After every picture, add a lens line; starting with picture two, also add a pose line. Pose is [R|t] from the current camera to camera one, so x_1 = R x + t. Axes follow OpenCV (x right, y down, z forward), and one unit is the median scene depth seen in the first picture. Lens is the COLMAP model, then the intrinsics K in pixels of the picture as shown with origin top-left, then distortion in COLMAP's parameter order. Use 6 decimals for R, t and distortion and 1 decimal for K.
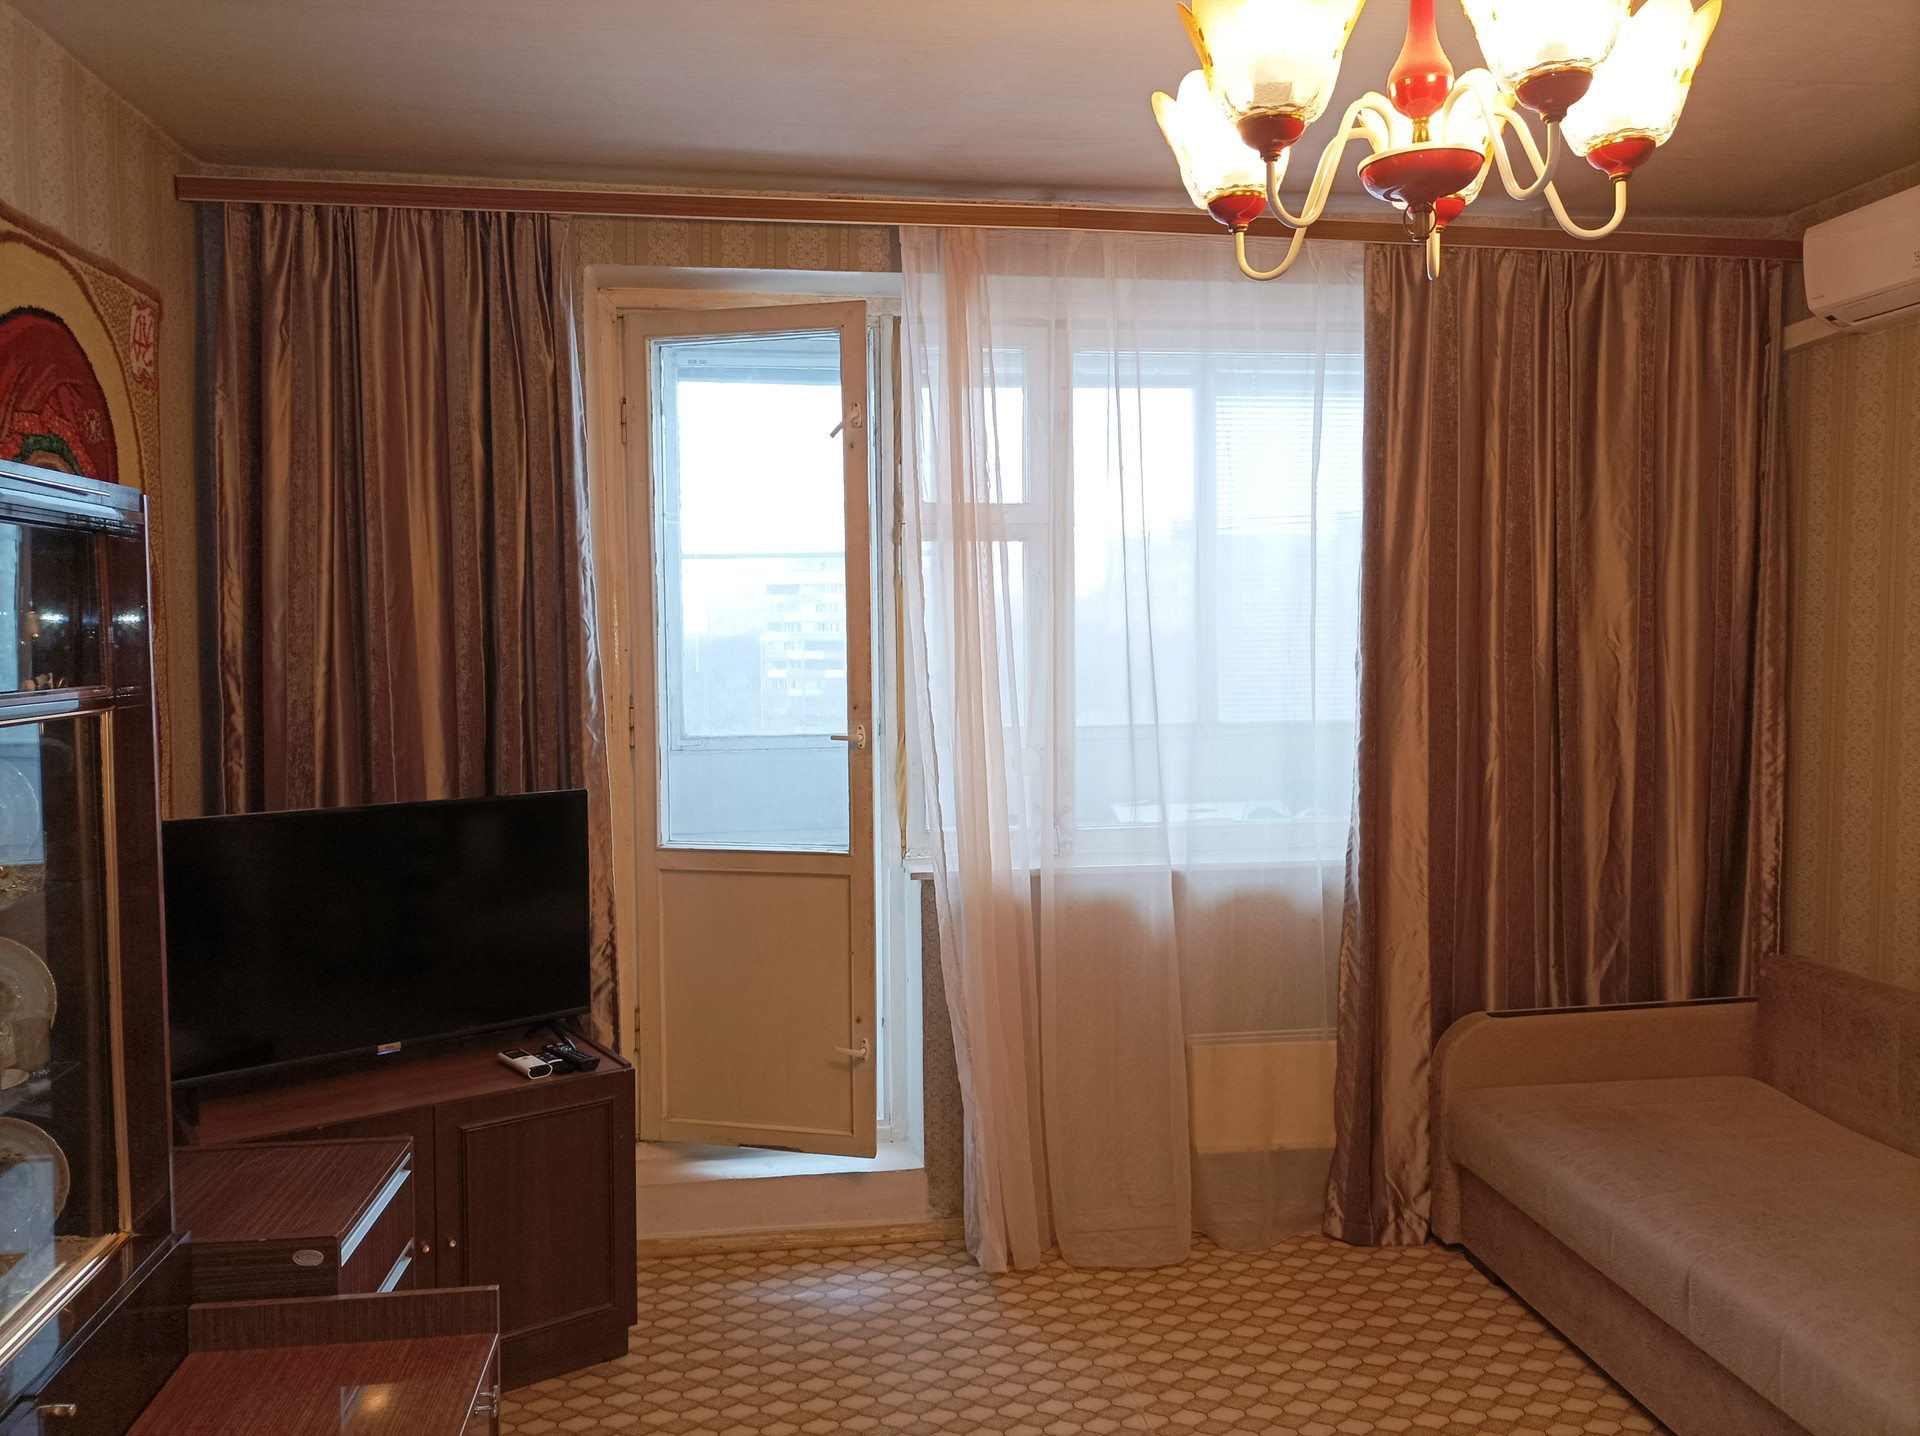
lens RADIAL K [[1423.0, 0, 970.2], [0, 1423.0, 716.6], [0, 0, 1]] dist [0.039580, -0.038968]
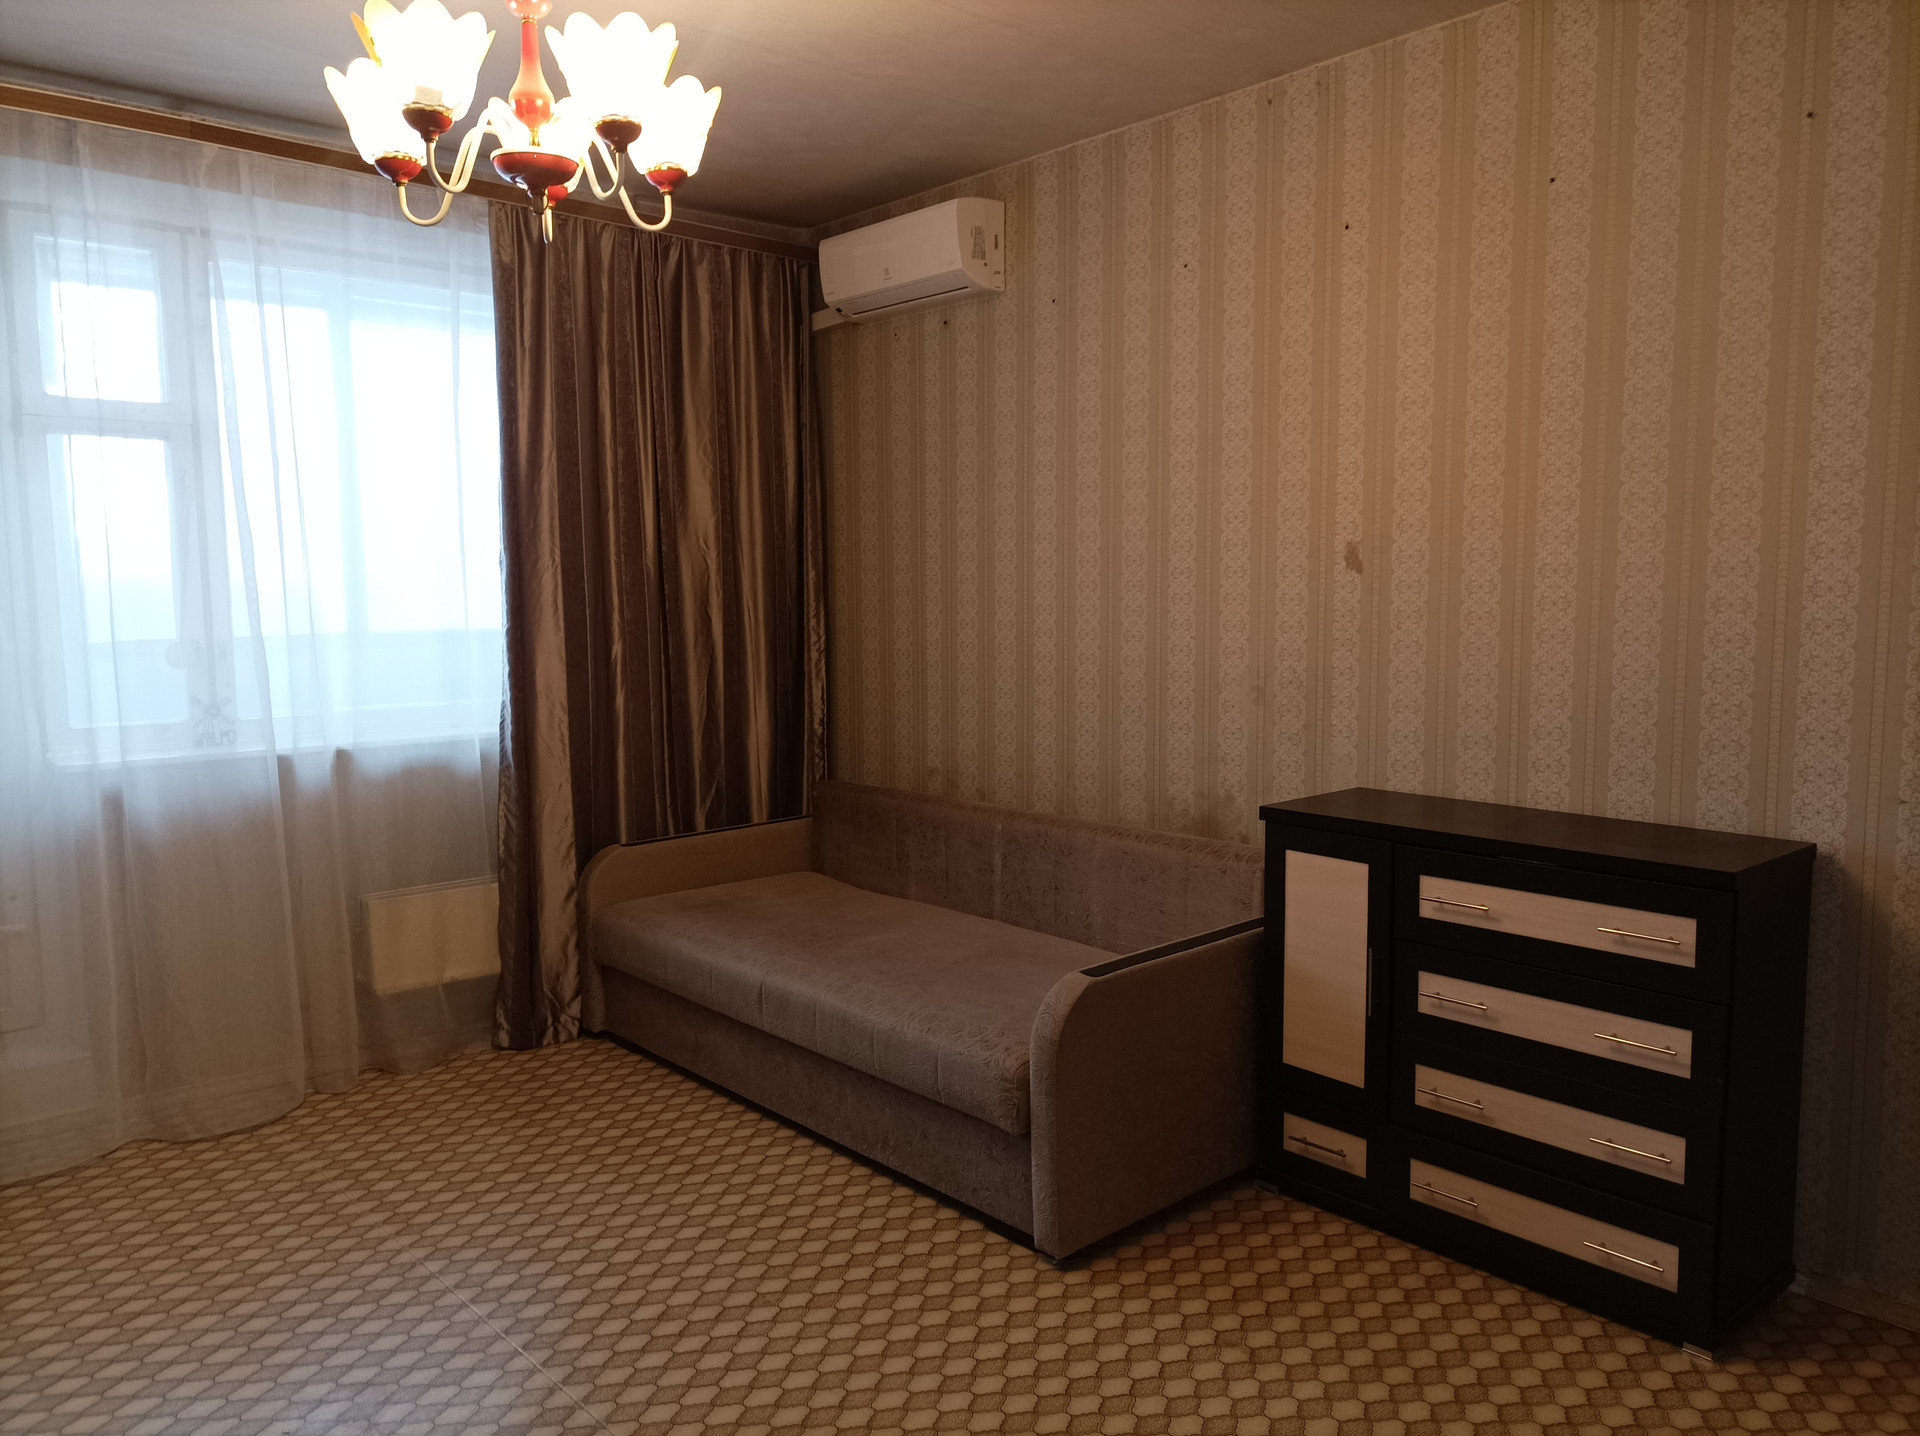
lens RADIAL K [[1414.0, 0, 960.0], [0, 1414.0, 718.0], [0, 0, 1]] dist [0.059981, -0.064234]
pose [[0.835002, -0.051165, 0.547863, -0.064038], [0.033627, 0.998551, 0.042003, 0.056263], [-0.549218, -0.016650, 0.835513, -0.195747]]
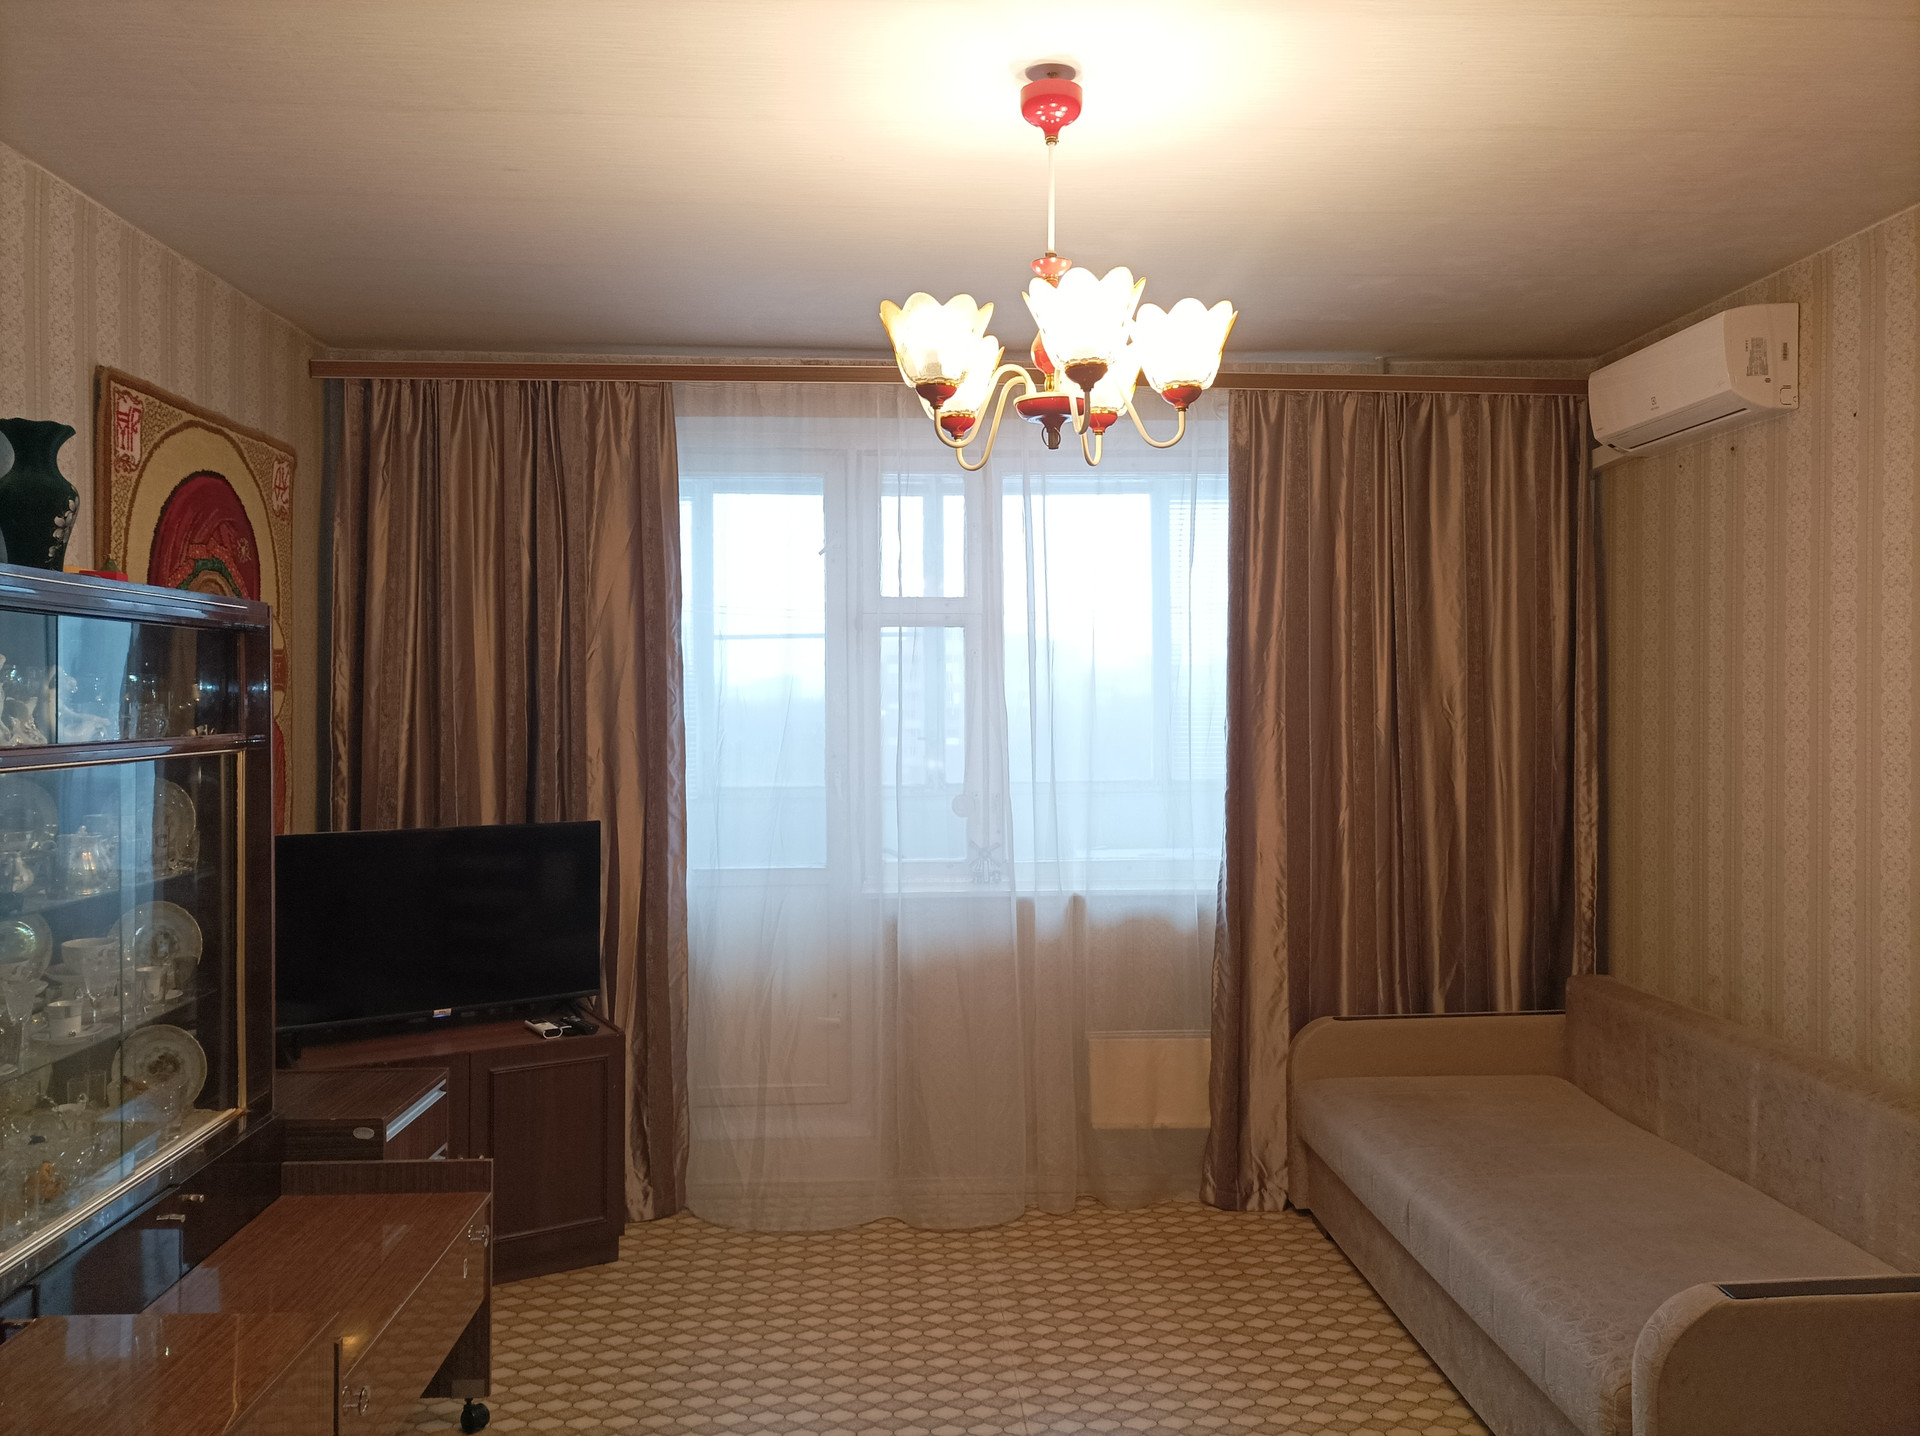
lens RADIAL K [[1423.0, 0, 970.2], [0, 1423.0, 716.6], [0, 0, 1]] dist [0.039580, -0.038968]
pose [[0.996404, 0.004160, -0.084626, 0.160169], [-0.008272, 0.998799, -0.048295, 0.015070], [0.084323, 0.048821, 0.995242, -0.241694]]
